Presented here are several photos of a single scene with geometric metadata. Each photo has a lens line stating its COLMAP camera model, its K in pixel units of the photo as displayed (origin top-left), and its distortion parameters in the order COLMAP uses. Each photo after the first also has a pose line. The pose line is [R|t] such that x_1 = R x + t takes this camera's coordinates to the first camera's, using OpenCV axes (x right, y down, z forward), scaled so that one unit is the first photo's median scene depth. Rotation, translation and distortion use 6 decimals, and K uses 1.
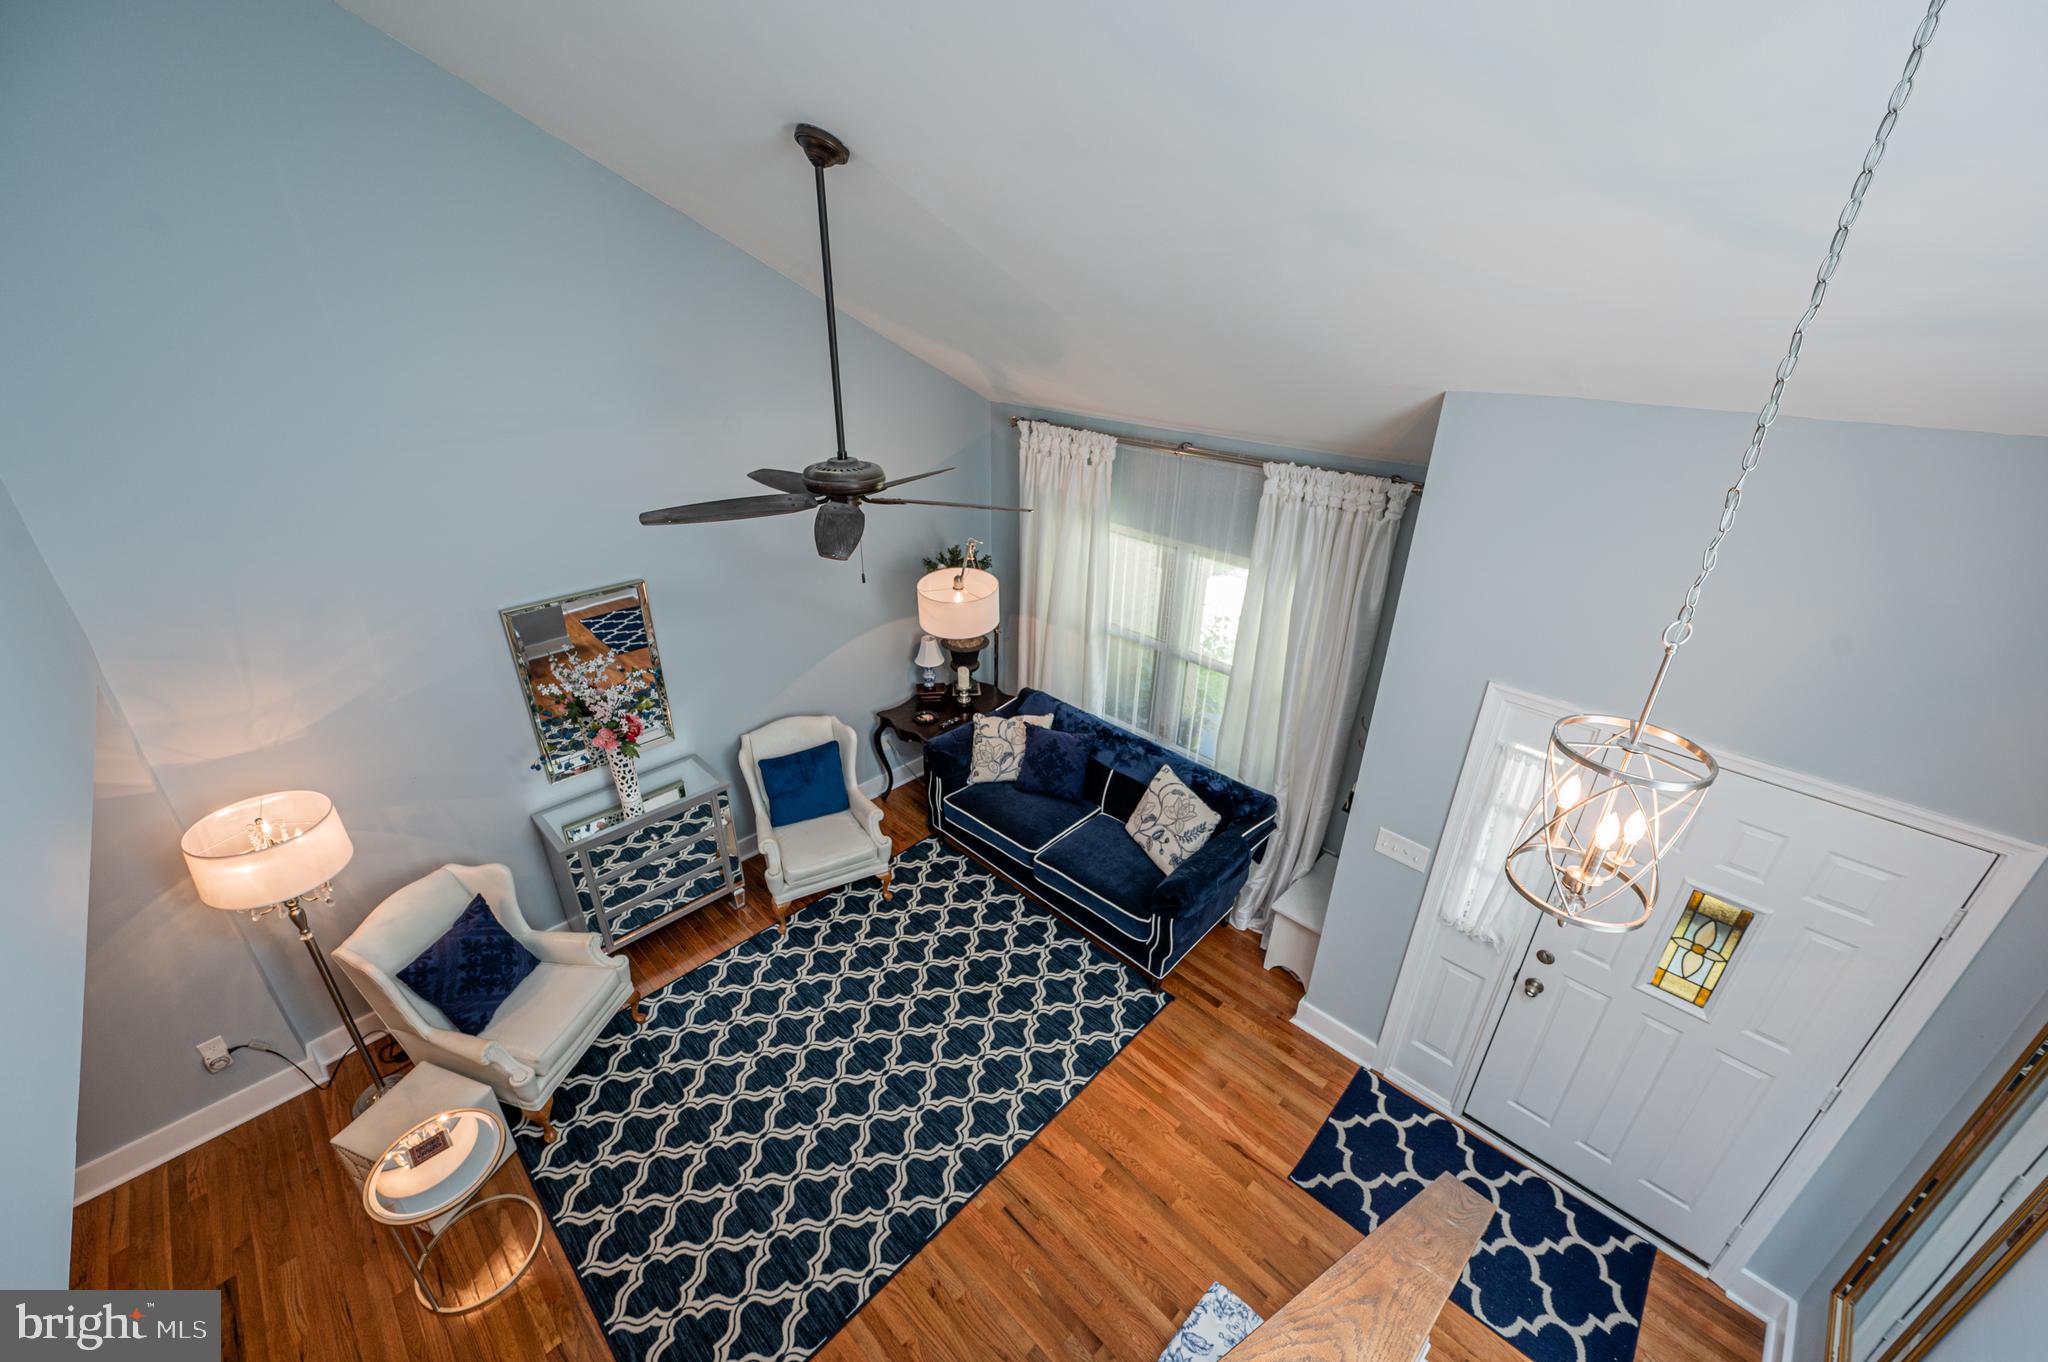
lens RADIAL K [[807.8, 0, 1024.0], [0, 807.8, 681.0], [0, 0, 1]] dist [0.000647, 0.000123]
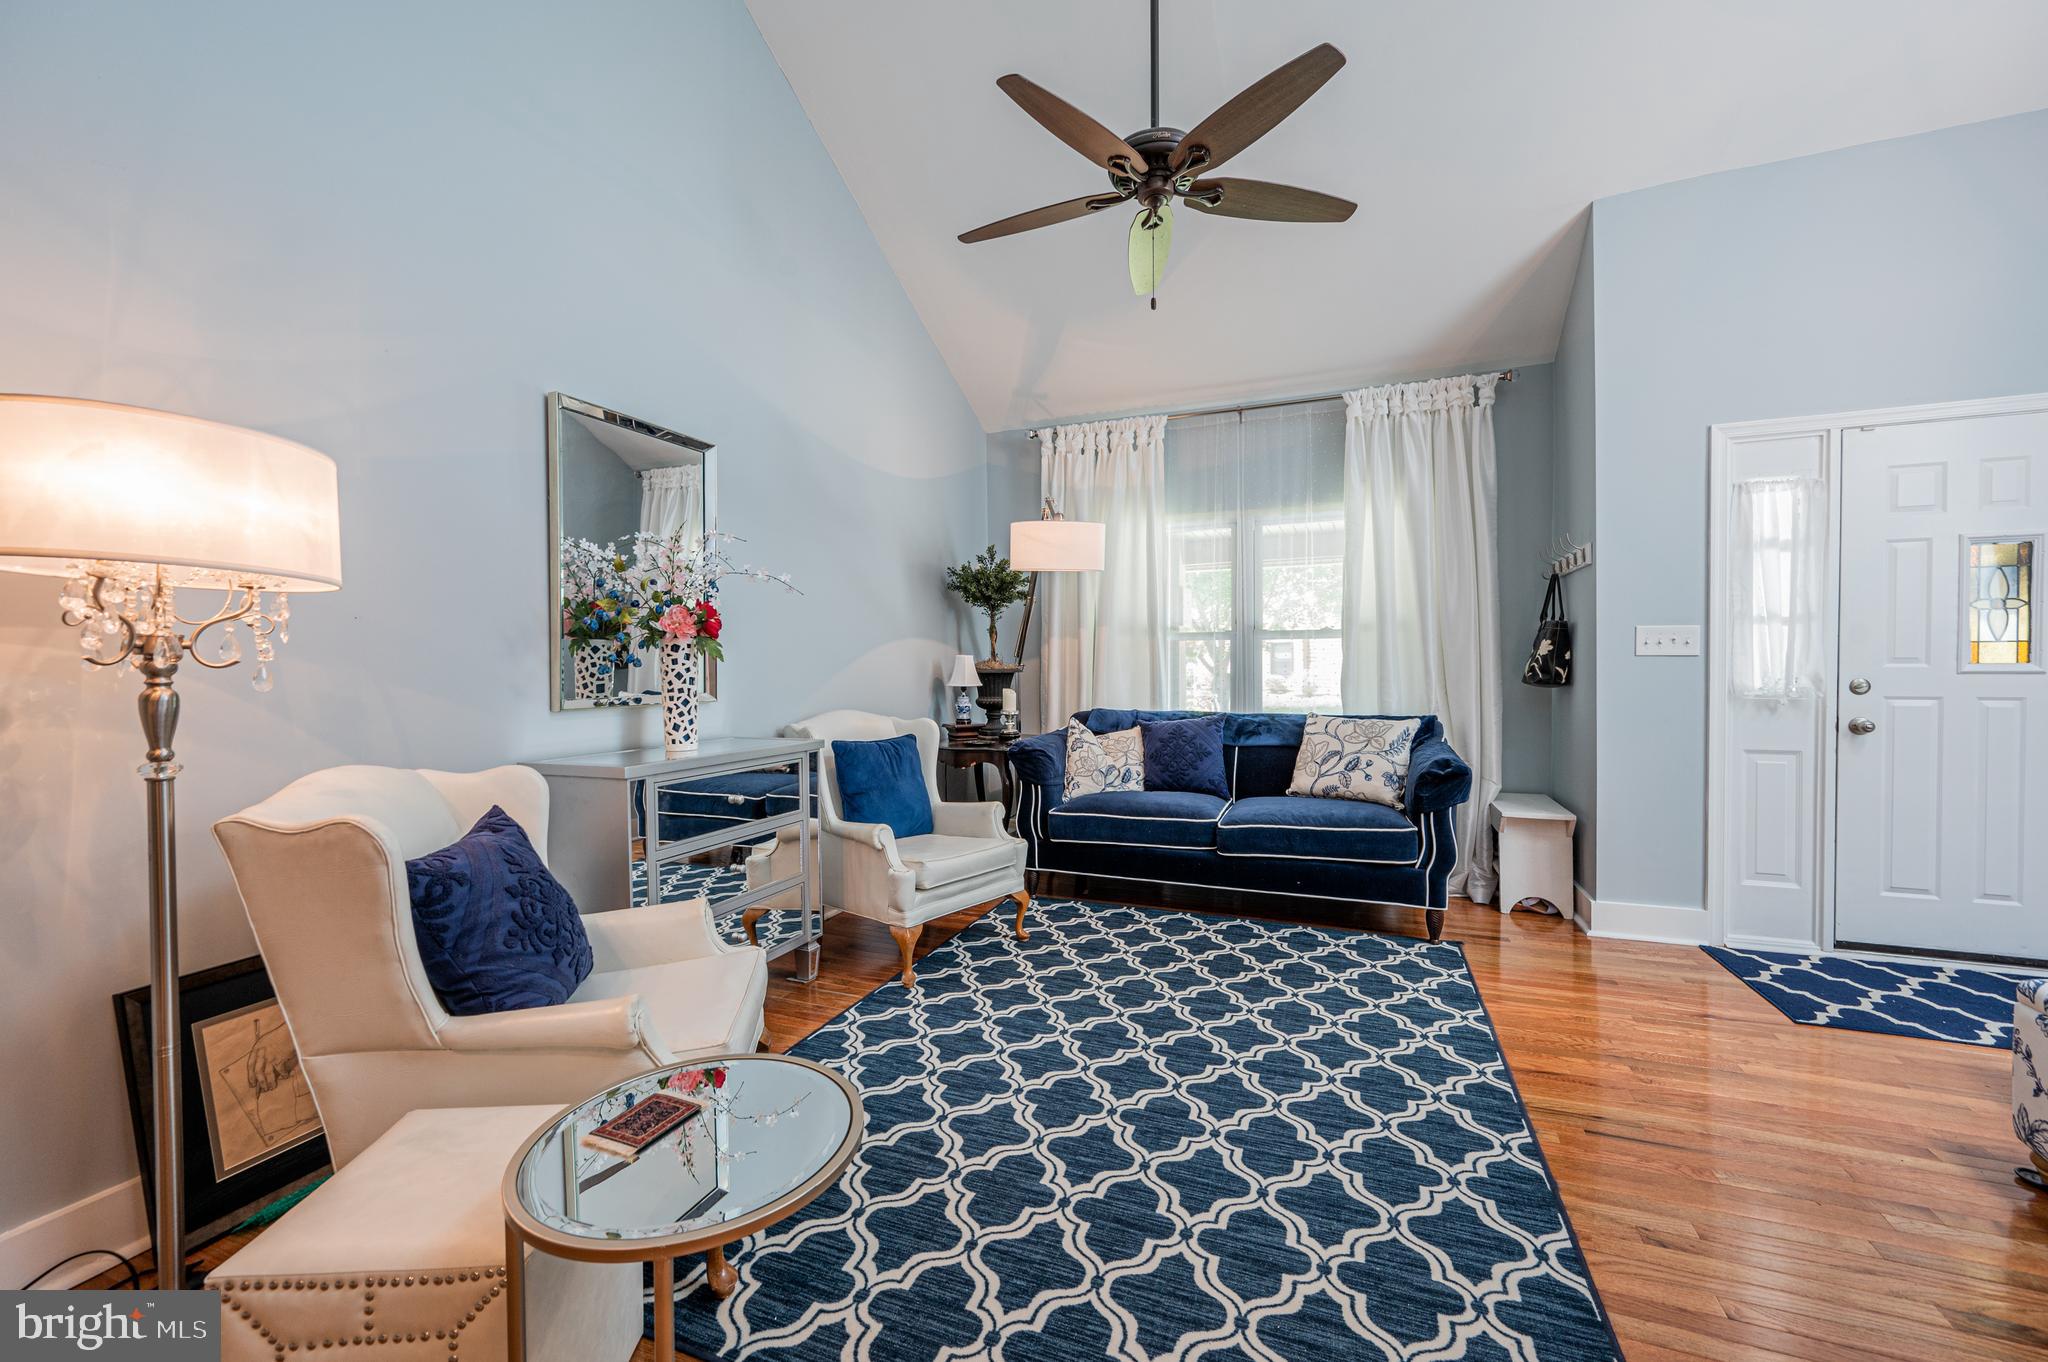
lens RADIAL K [[823.1, 0, 1026.7], [0, 823.1, 680.6], [0, 0, 1]] dist [-0.000898, 0.000078]
pose [[0.923838, -0.029885, 0.381615, -0.547225], [0.189047, 0.902501, -0.386980, 0.440873], [-0.332843, 0.429650, 0.839414, 0.418442]]
